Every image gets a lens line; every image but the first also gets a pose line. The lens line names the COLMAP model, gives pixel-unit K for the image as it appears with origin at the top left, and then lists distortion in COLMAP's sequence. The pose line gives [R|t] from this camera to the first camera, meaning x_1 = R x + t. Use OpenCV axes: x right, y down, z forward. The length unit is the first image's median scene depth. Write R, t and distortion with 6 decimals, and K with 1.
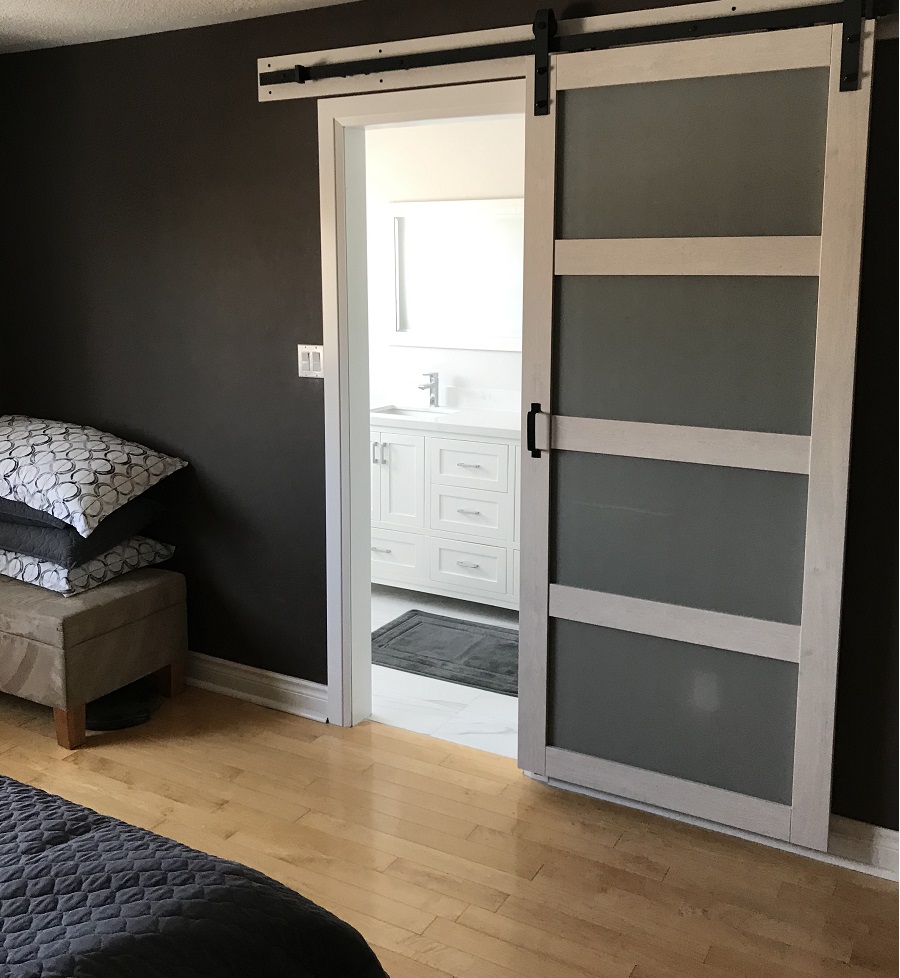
lens RADIAL K [[977.1, 0, 450.4], [0, 977.1, 490.7], [0, 0, 1]] dist [-0.001494, 0.000000]
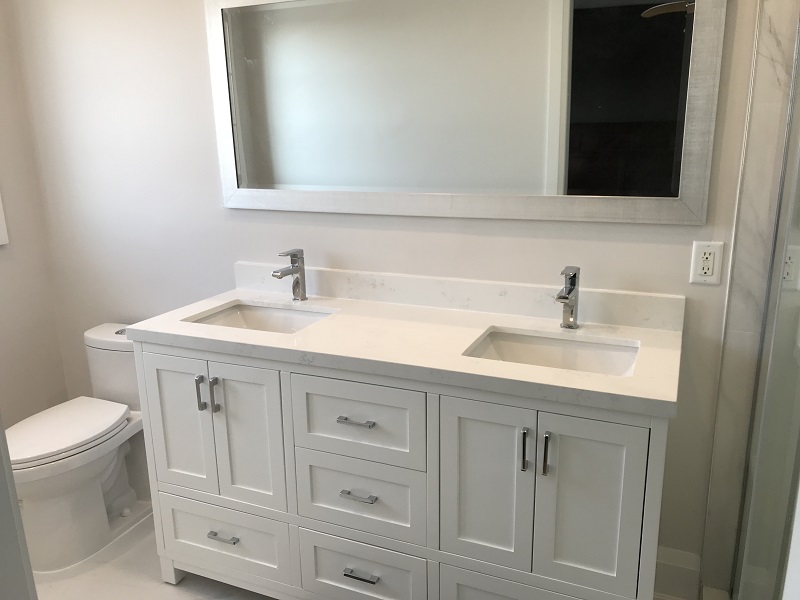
lens RADIAL K [[668.9, 0, 404.7], [0, 668.9, 295.7], [0, 0, 1]] dist [0.039889, -0.058104]
pose [[0.994522, -0.044540, 0.094564, 0.012455], [0.041217, 0.998472, 0.036806, -0.109899], [-0.096058, -0.032707, 0.994838, 0.574523]]
